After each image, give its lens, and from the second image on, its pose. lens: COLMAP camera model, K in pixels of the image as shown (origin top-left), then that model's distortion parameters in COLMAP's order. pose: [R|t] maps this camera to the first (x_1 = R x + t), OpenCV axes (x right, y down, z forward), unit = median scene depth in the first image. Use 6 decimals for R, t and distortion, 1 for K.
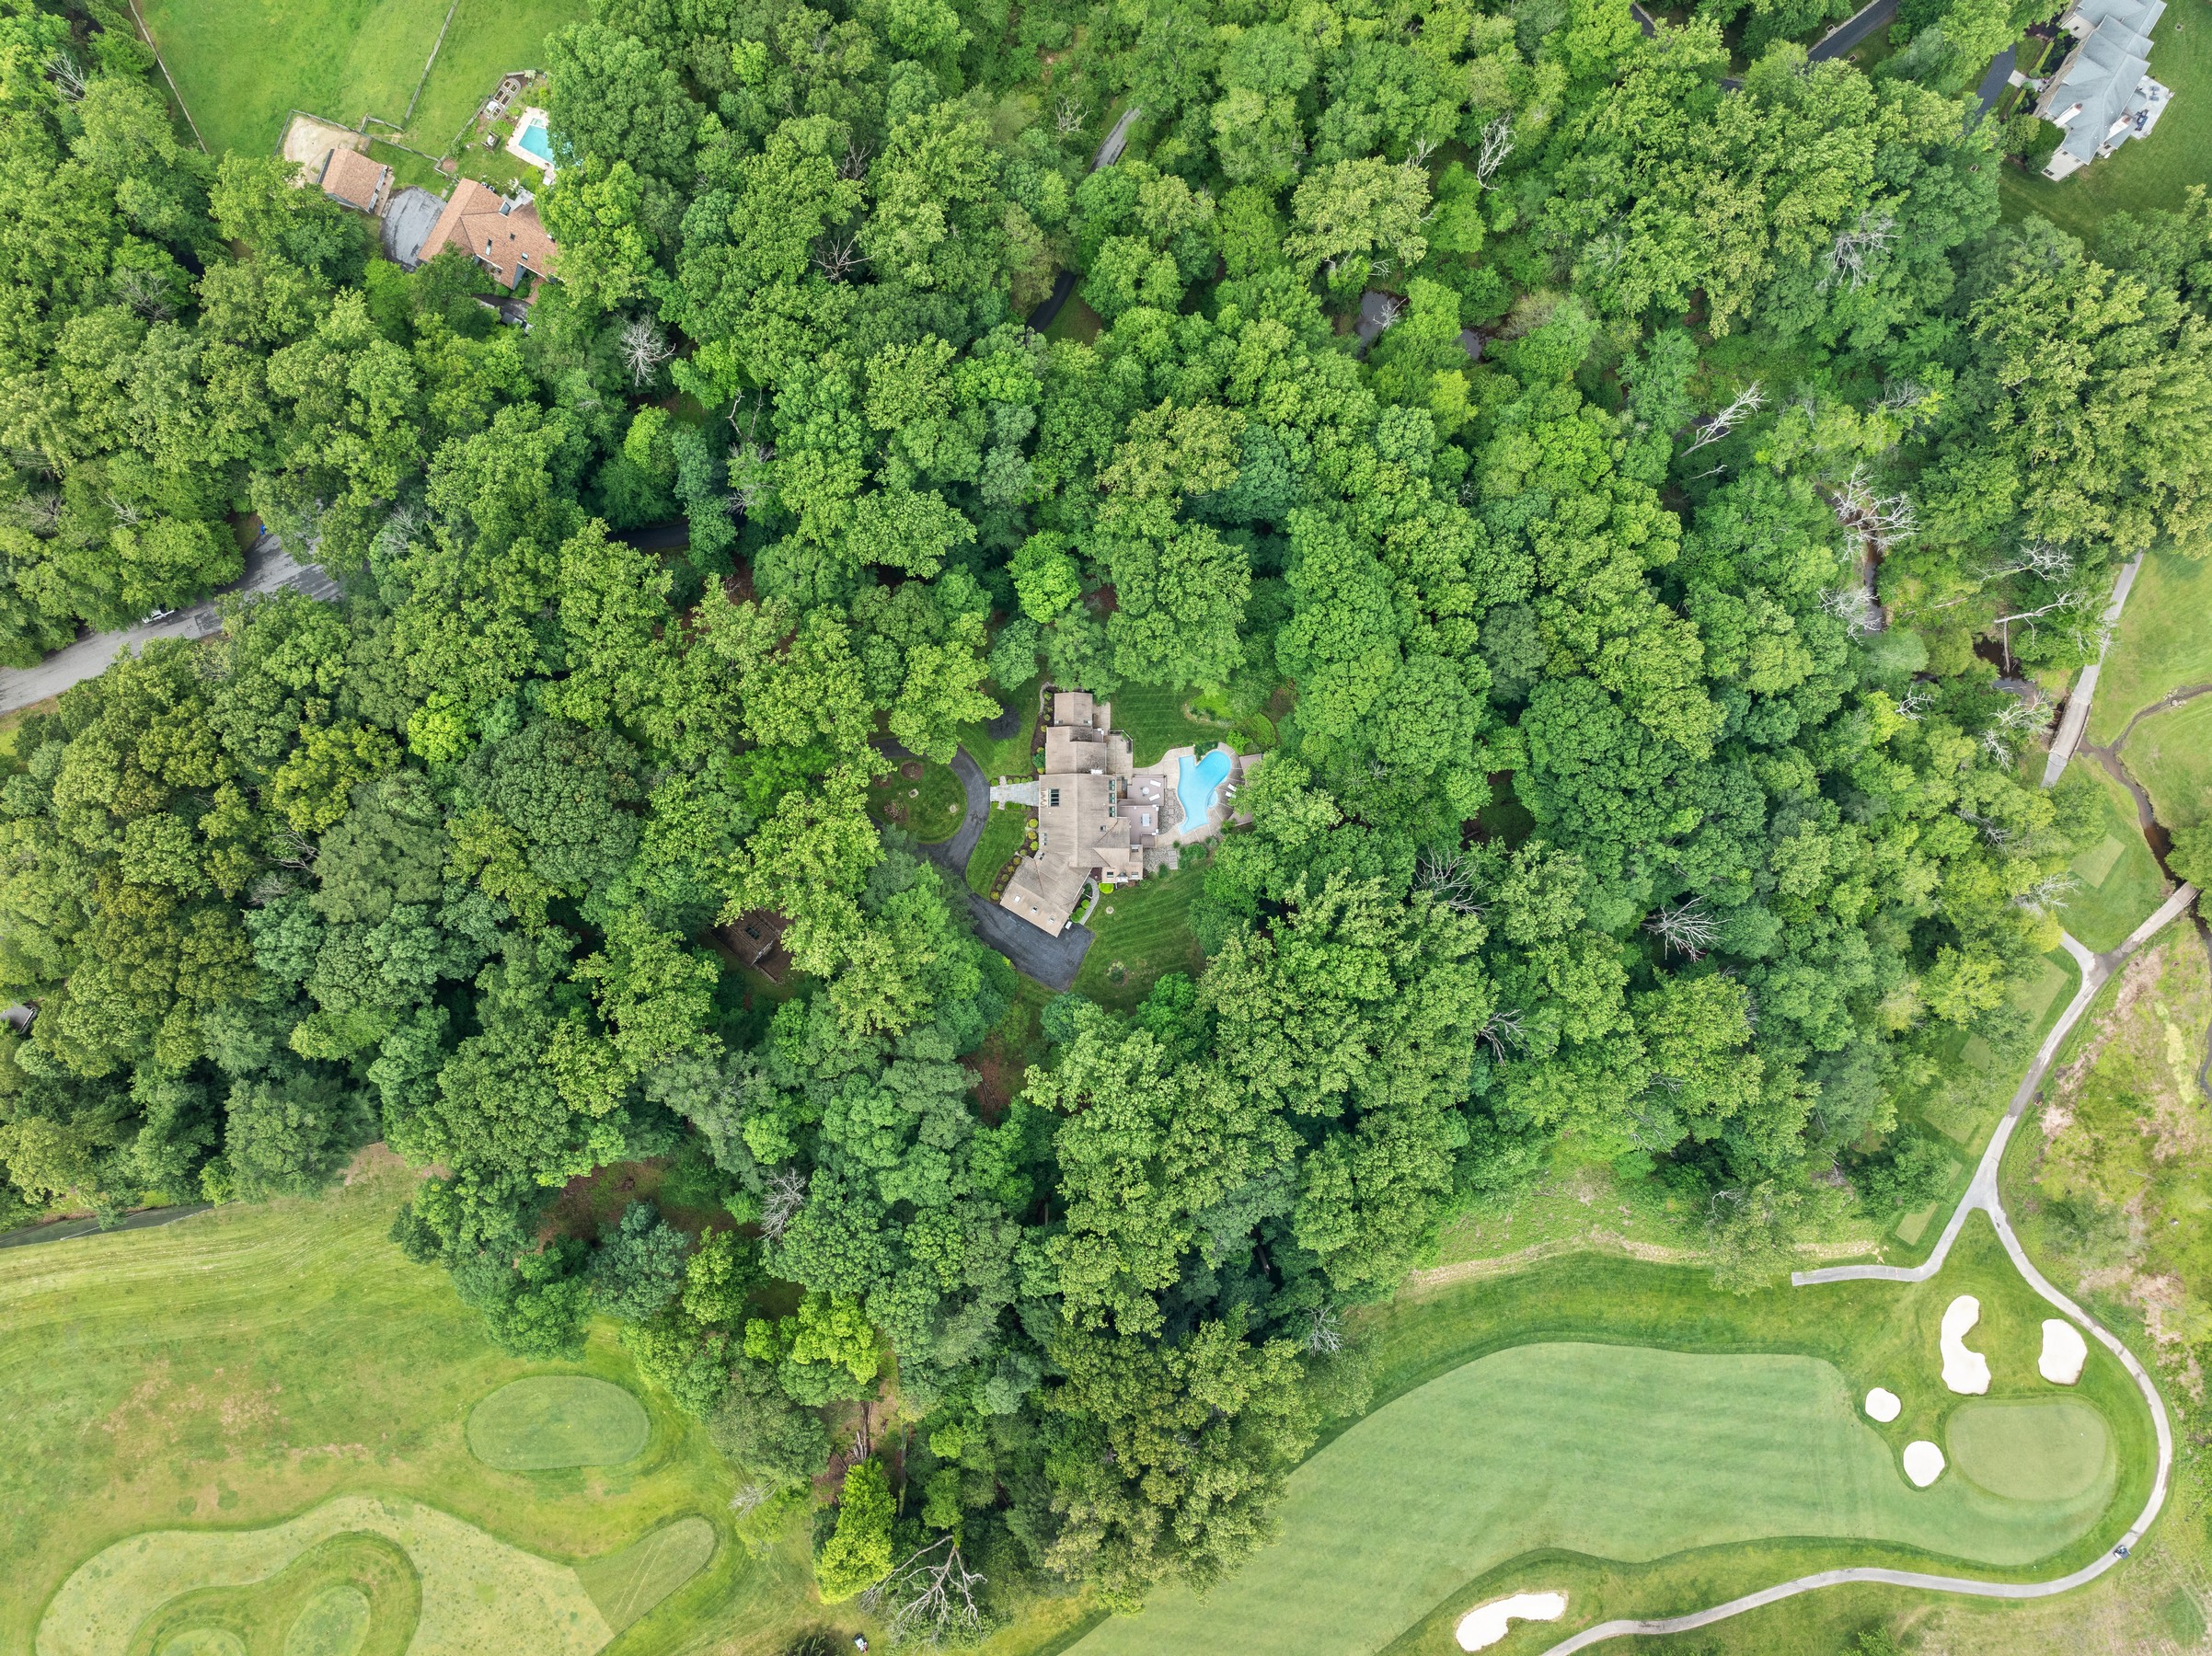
lens RADIAL K [[1542.6, 0, 1045.2], [0, 1542.6, 799.2], [0, 0, 1]] dist [-0.047694, -0.008447]
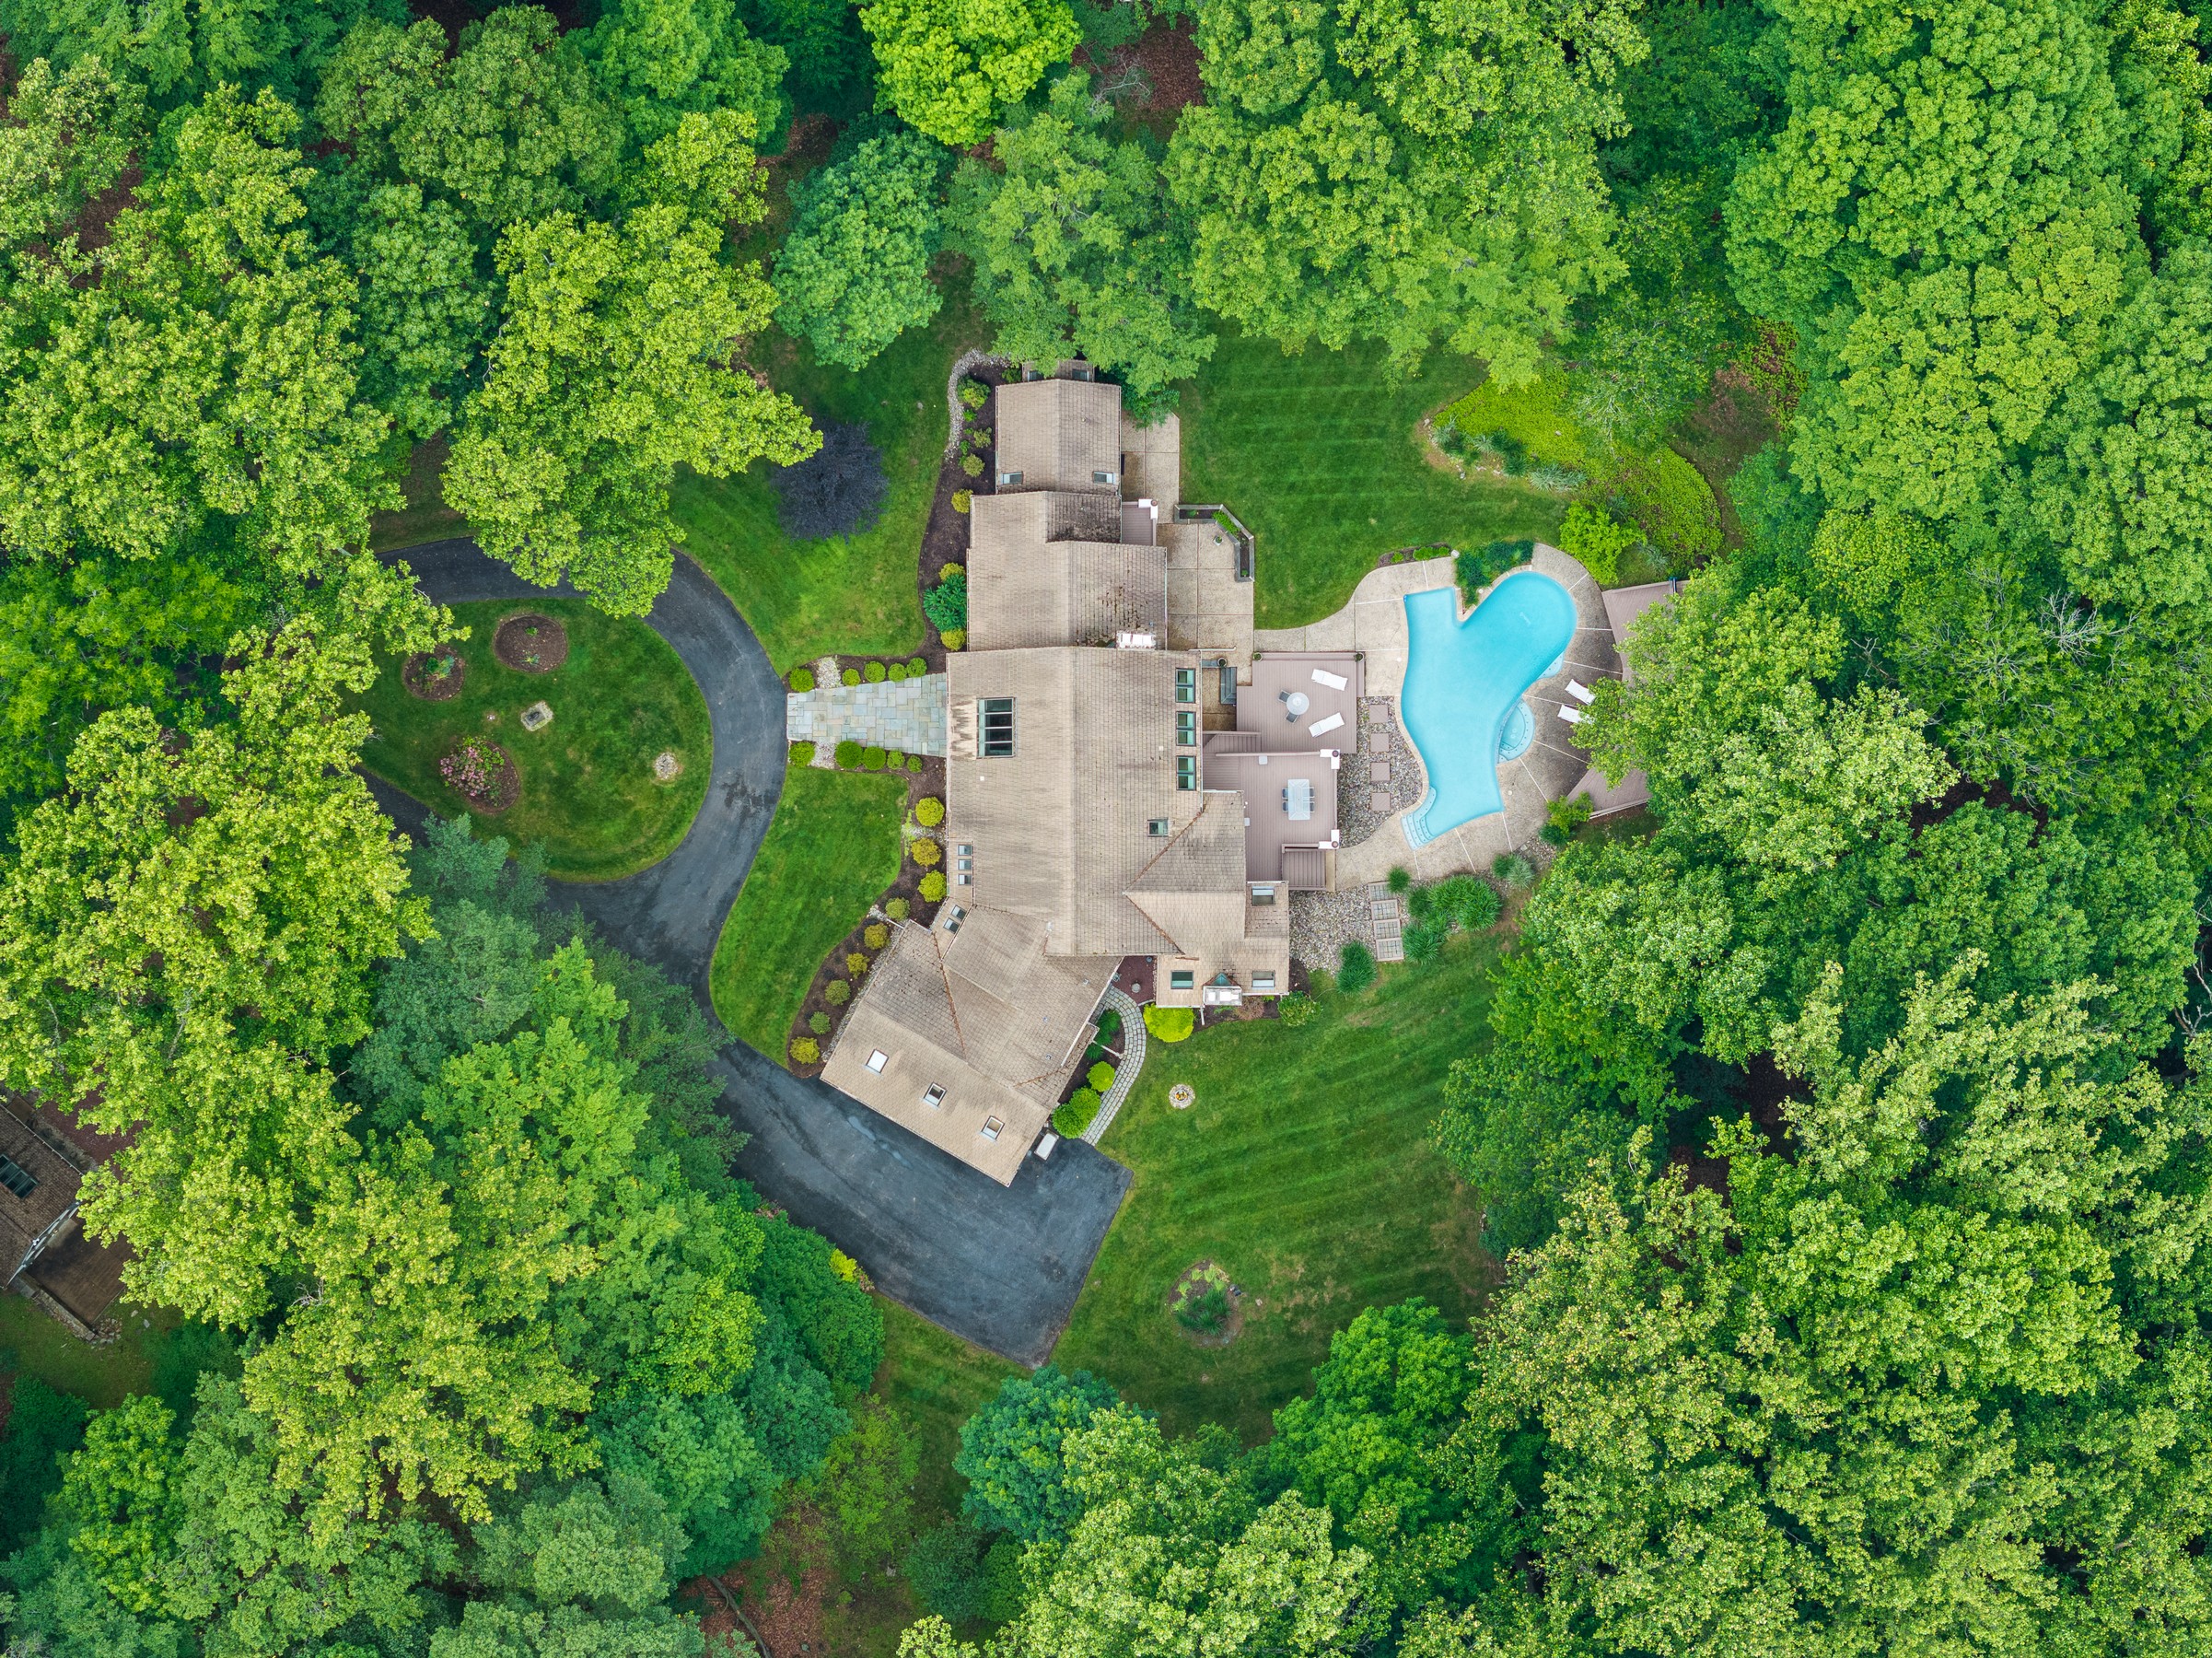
lens RADIAL K [[4508.8, 0, 1109.0], [0, 4508.8, 828.9], [0, 0, 1]] dist [0.011186, 0.000000]
pose [[0.999639, -0.005490, 0.026288, 0.004834], [0.005105, 0.999879, 0.014689, 0.006518], [-0.026366, -0.014549, 0.999546, 0.120085]]
